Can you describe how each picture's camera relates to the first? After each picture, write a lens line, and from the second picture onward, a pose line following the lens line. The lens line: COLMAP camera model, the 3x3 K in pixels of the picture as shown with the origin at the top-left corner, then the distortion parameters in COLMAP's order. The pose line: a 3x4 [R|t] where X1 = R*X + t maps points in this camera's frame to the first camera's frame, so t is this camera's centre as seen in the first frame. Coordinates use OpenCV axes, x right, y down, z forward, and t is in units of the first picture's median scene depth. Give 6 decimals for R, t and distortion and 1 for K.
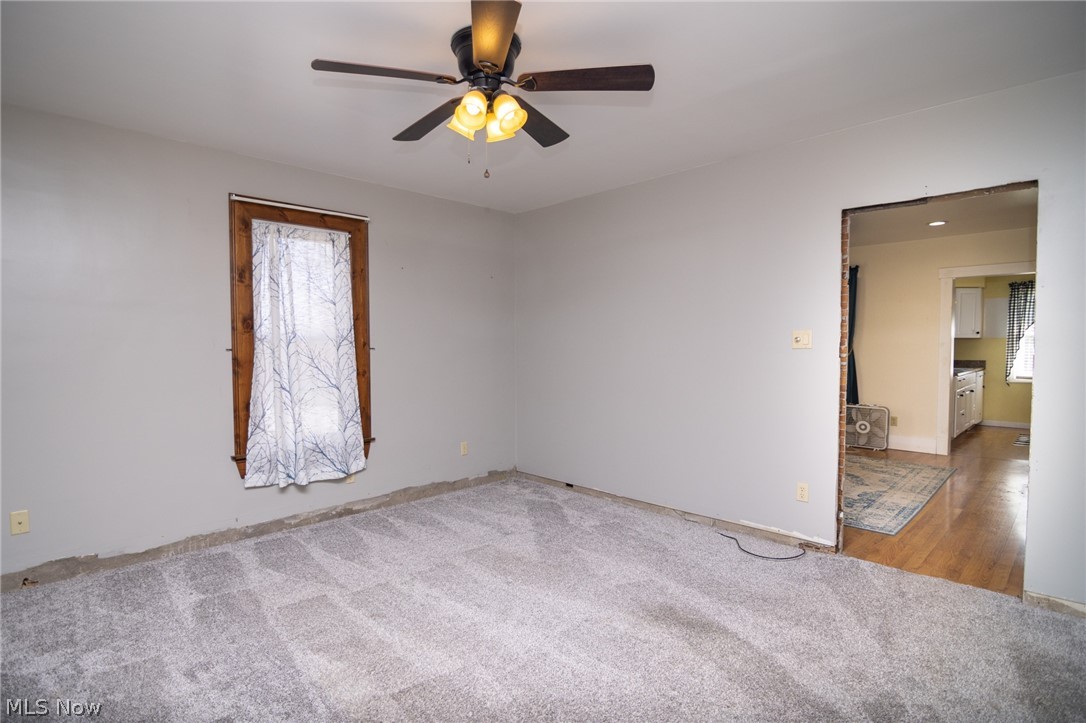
lens RADIAL K [[556.6, 0, 549.8], [0, 556.6, 353.8], [0, 0, 1]] dist [-0.003696, -0.003413]
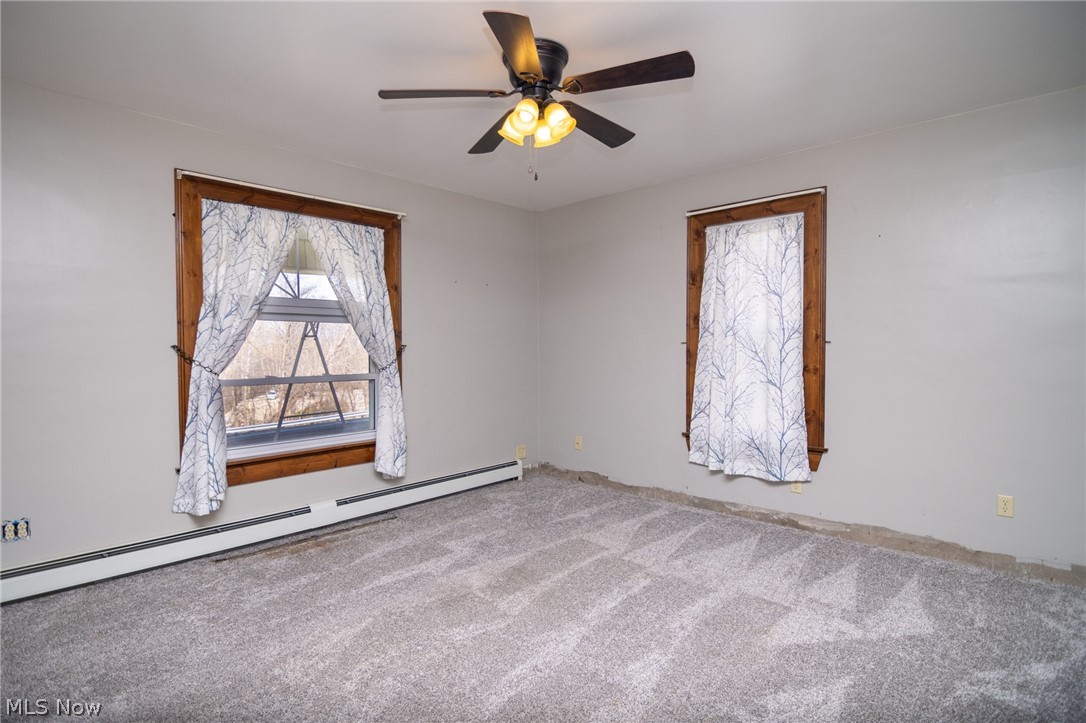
lens RADIAL K [[556.6, 0, 546.3], [0, 556.6, 363.4], [0, 0, 1]] dist [-0.003696, -0.003413]
pose [[0.030631, 0.020815, -0.999314, 0.565617], [-0.024120, 0.999507, 0.020080, 0.018034], [0.999240, 0.023489, 0.031118, 0.619144]]
